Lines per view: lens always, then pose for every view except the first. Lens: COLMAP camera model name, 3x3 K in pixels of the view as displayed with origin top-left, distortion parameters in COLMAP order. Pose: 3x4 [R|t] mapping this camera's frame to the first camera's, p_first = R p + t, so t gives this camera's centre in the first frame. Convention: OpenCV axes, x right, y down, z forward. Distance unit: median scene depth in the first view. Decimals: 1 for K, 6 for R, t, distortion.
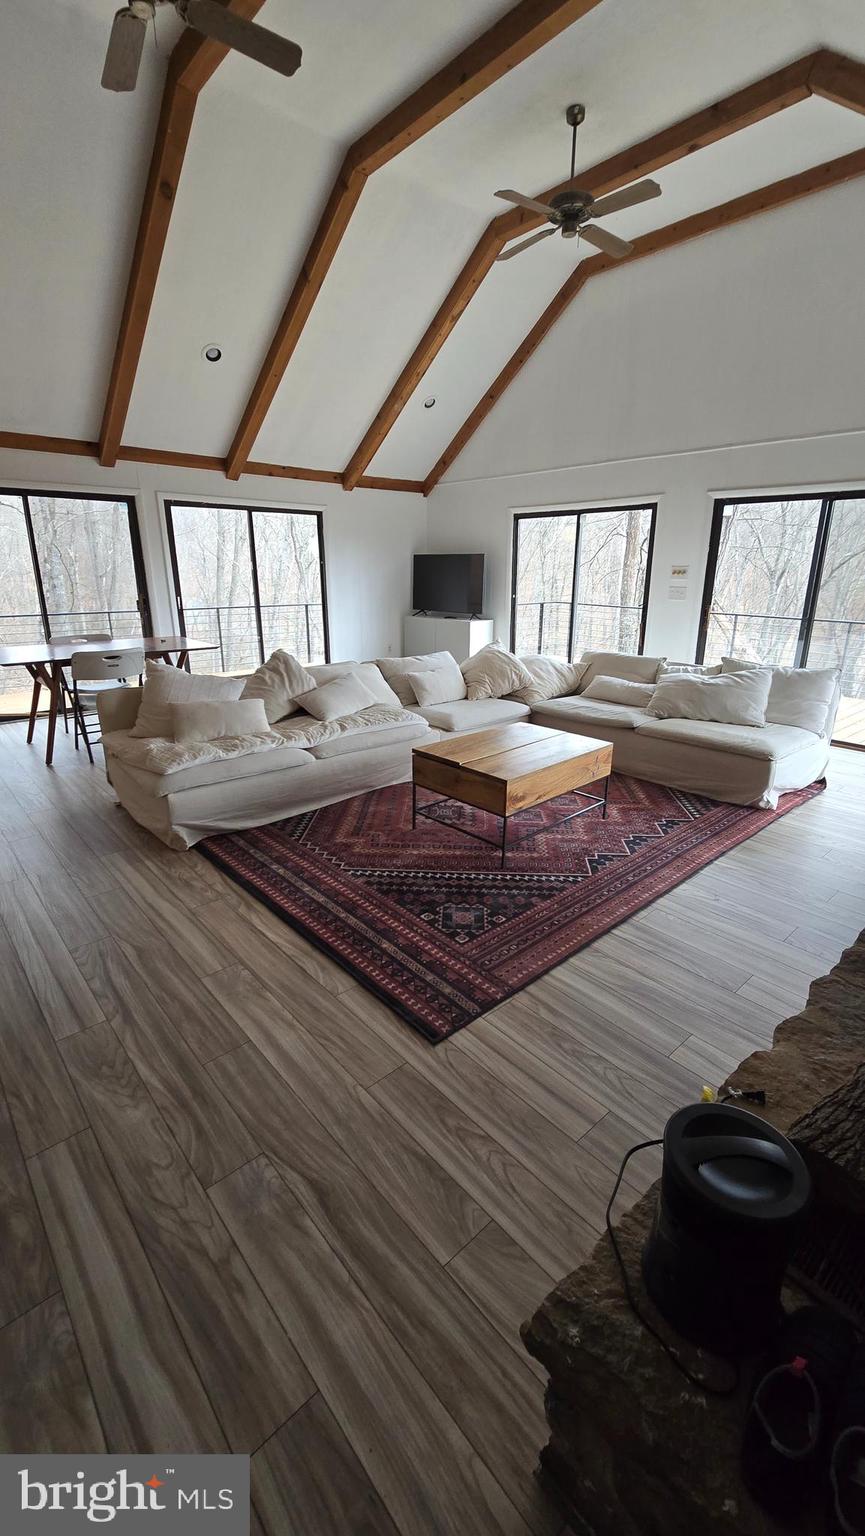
lens RADIAL K [[620.2, 0, 427.9], [0, 620.2, 765.8], [0, 0, 1]] dist [-0.003899, 0.000621]
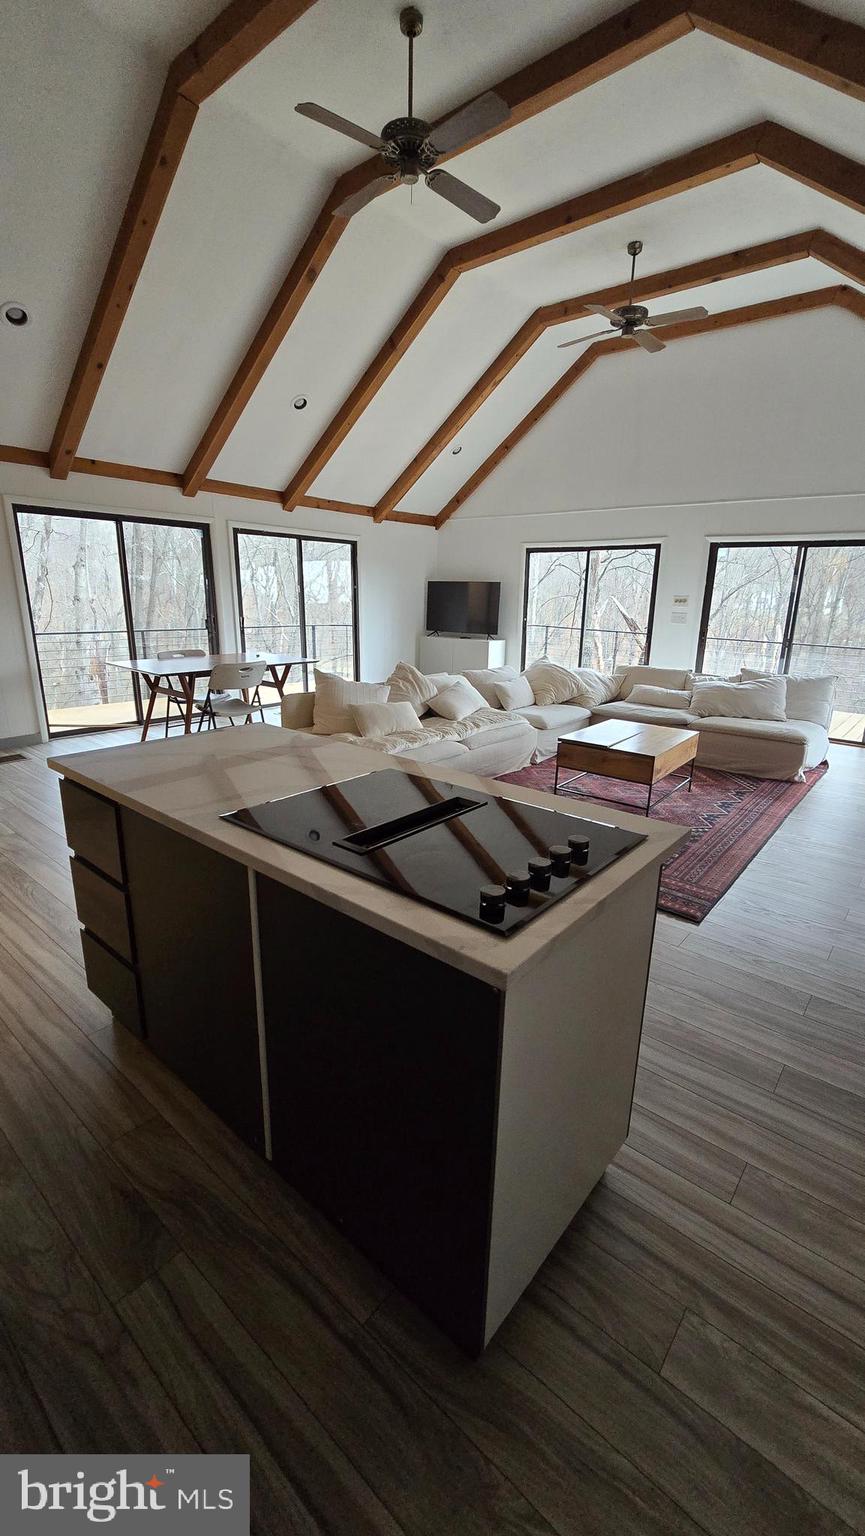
lens RADIAL K [[620.2, 0, 435.2], [0, 620.2, 766.2], [0, 0, 1]] dist [-0.003899, 0.000621]
pose [[0.988800, -0.024339, 0.147249, -0.270150], [0.029610, 0.998993, -0.033711, 0.038426], [-0.146281, 0.037693, 0.988525, -0.119810]]
